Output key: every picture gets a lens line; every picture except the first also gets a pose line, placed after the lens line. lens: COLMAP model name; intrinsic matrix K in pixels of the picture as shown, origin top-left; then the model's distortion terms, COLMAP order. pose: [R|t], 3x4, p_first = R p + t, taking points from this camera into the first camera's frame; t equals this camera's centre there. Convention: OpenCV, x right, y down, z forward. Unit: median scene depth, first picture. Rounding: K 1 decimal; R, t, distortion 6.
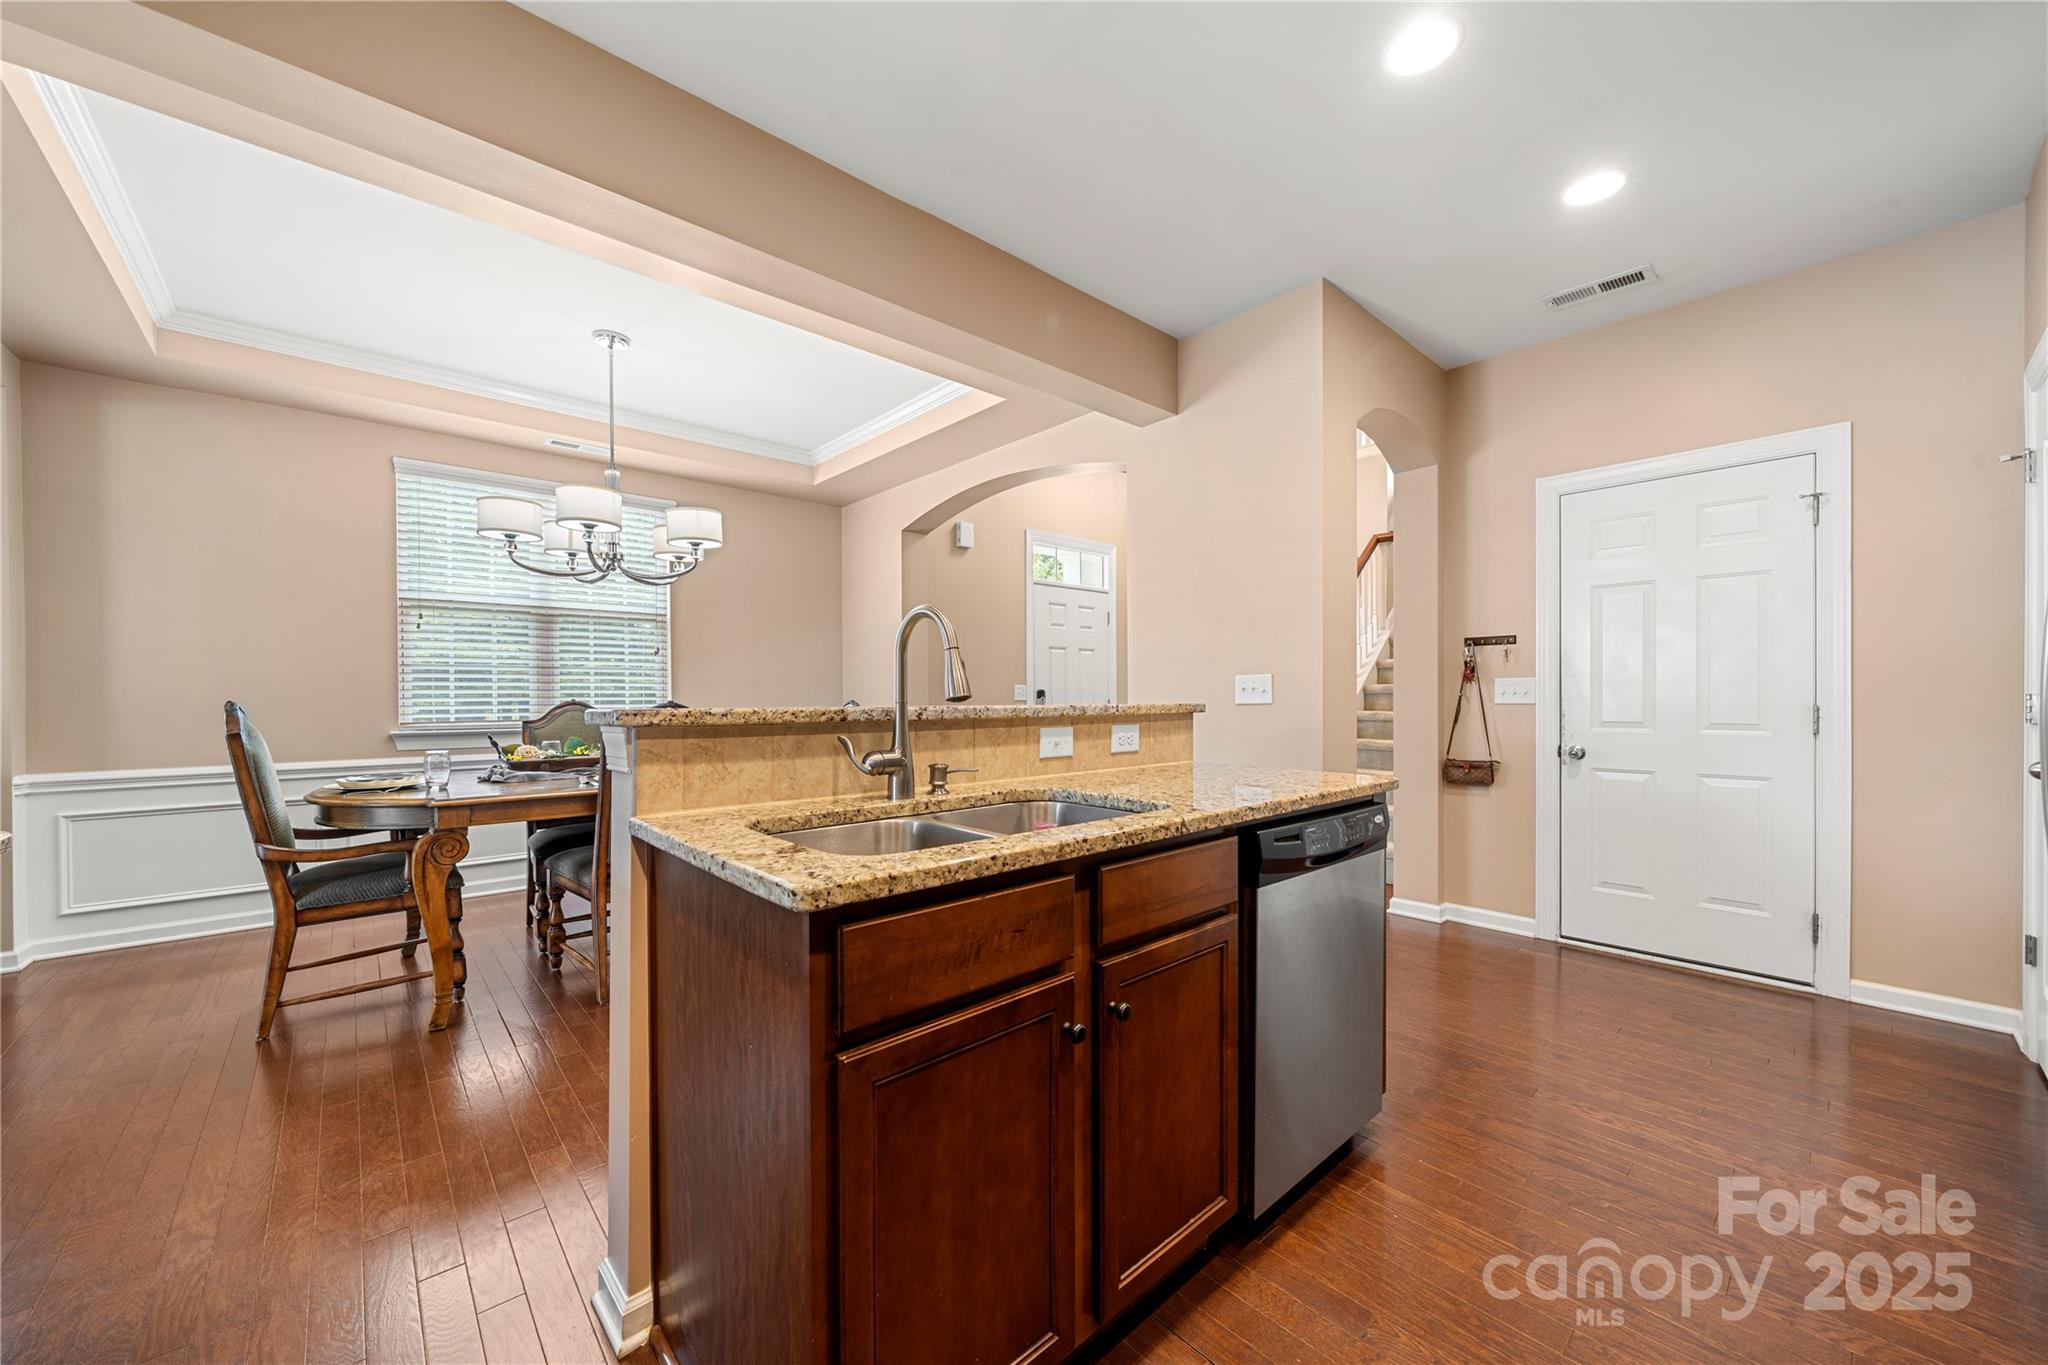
lens RADIAL K [[754.7, 0, 1012.8], [0, 754.7, 698.9], [0, 0, 1]] dist [-0.000601, -0.000097]
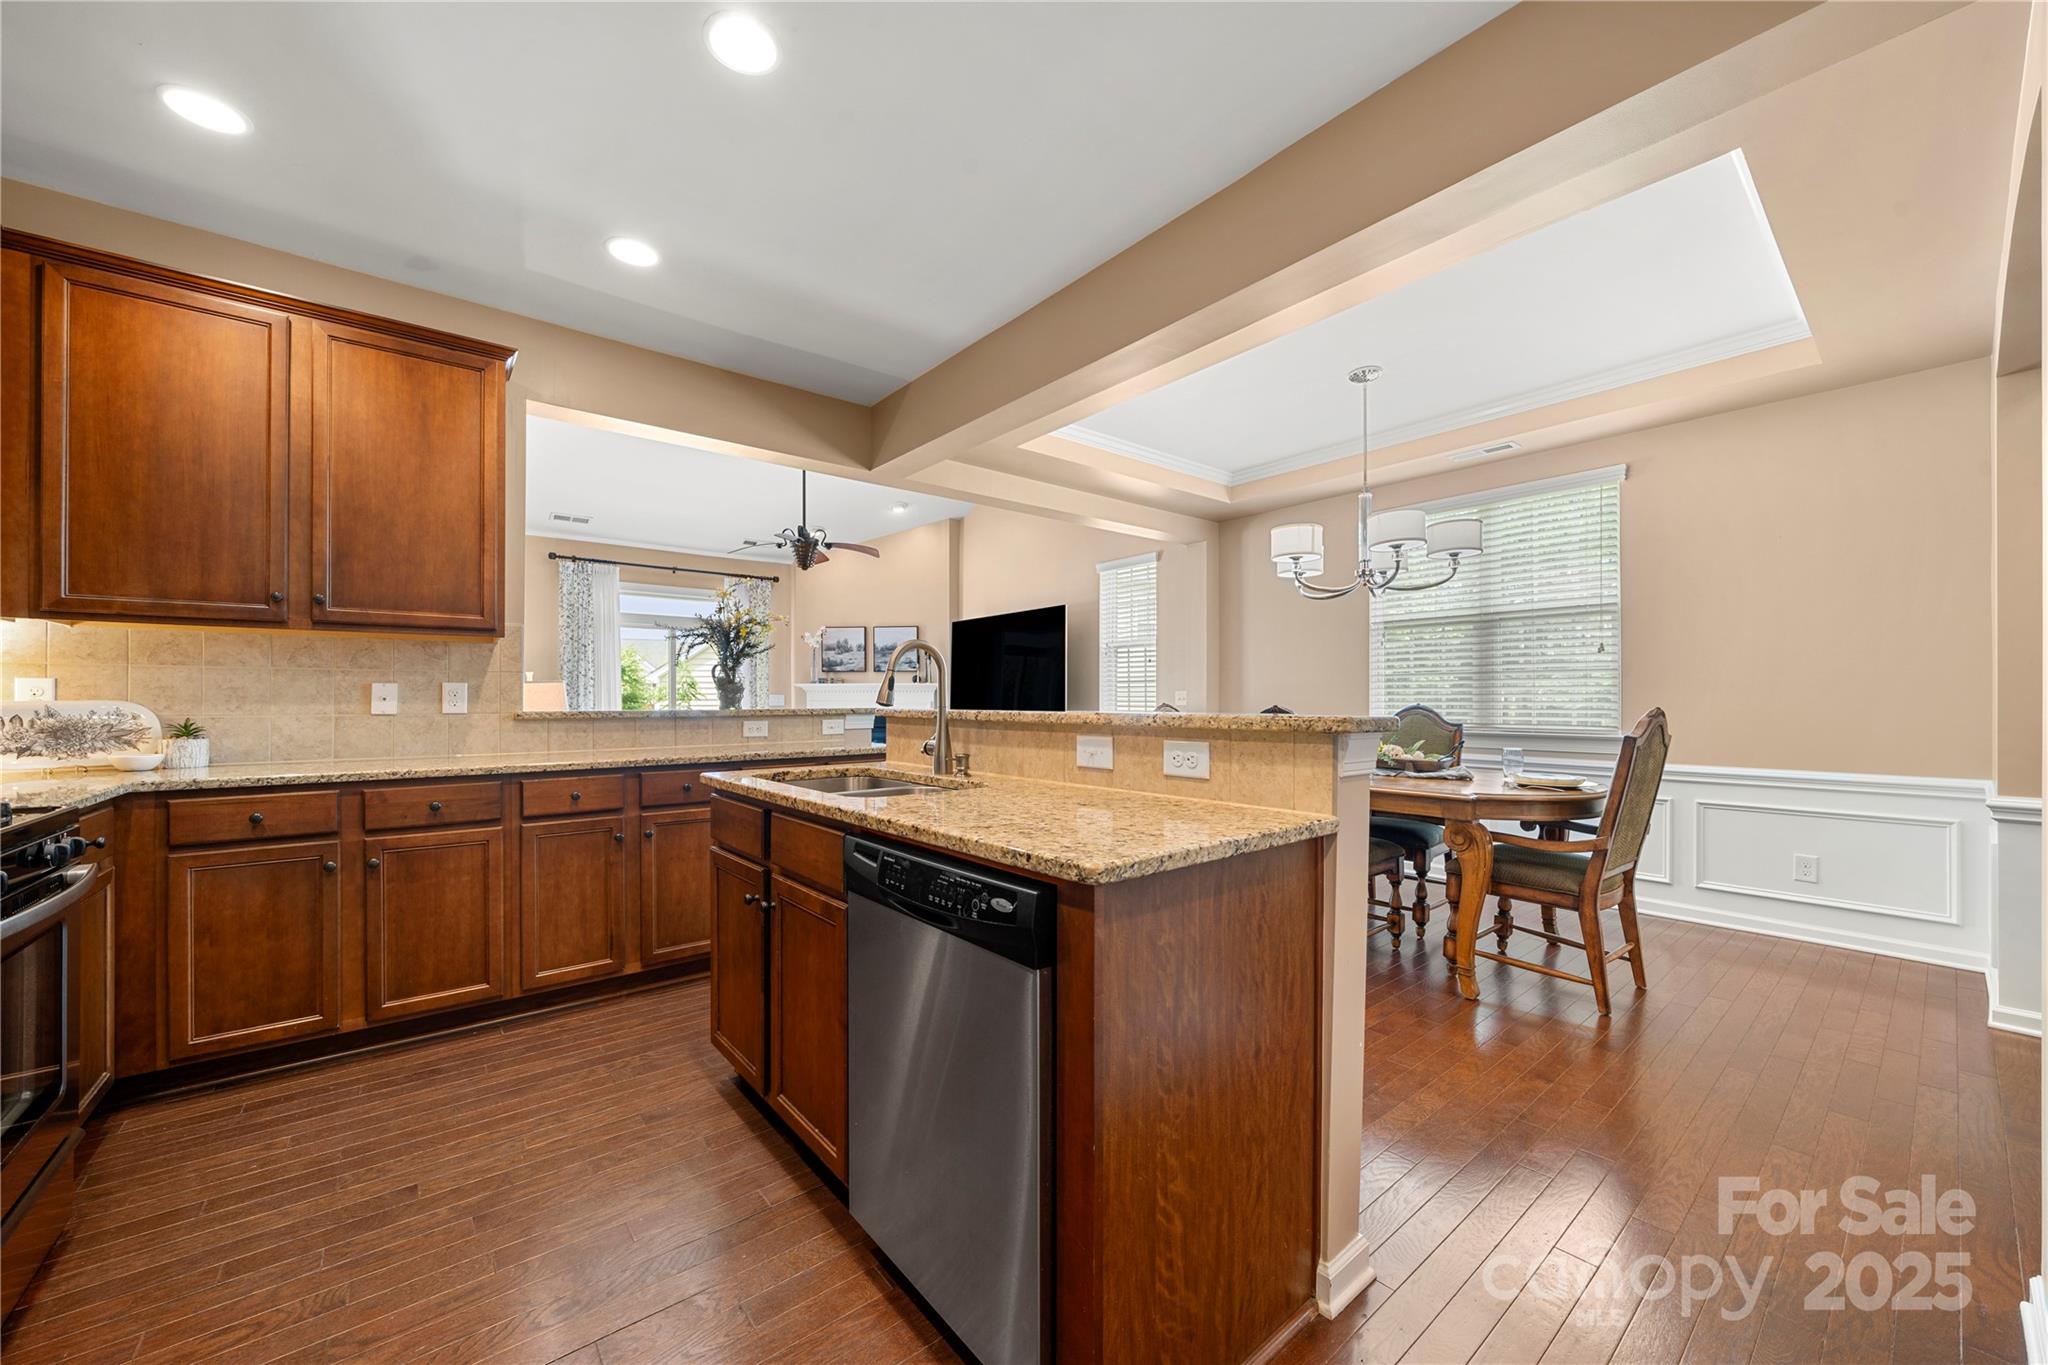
lens RADIAL K [[762.1, 0, 1022.6], [0, 762.1, 696.3], [0, 0, 1]] dist [-0.004333, -0.000189]
pose [[-0.040991, -0.003849, -0.999152, 0.733148], [-0.003699, 0.999986, -0.003701, -0.005707], [0.999153, 0.003544, -0.041005, 0.692942]]
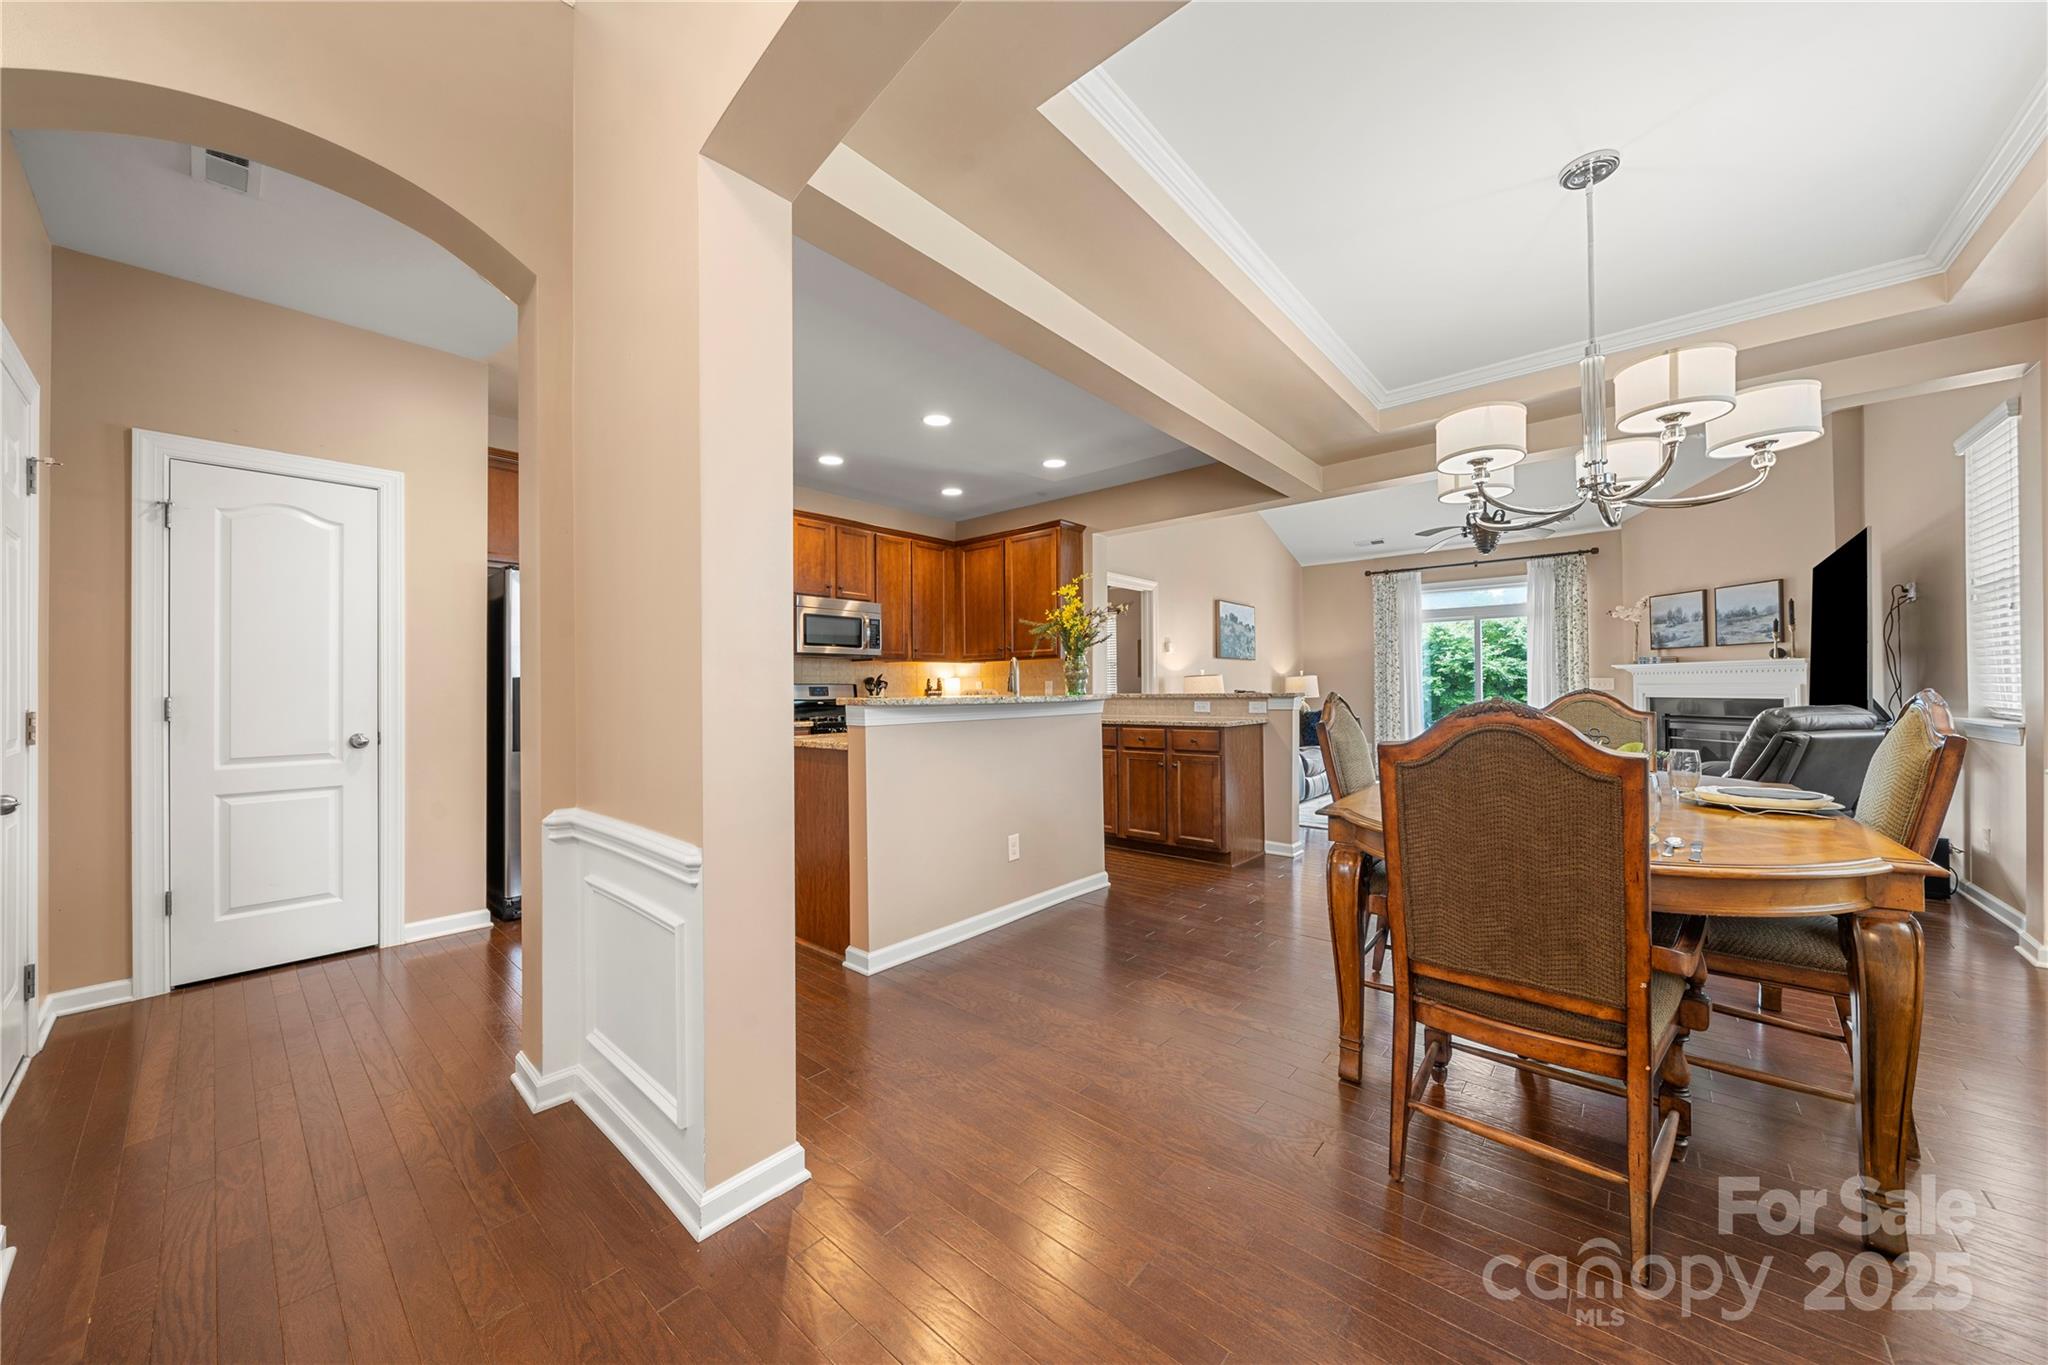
lens RADIAL K [[717.9, 0, 1024.0], [0, 717.9, 682.5], [0, 0, 1]] dist [-0.000710, -0.000104]
pose [[-0.991441, 0.008116, -0.130300, 0.088585], [0.008726, 0.999954, -0.004106, -0.010414], [0.130261, -0.005208, -0.991466, 1.975747]]
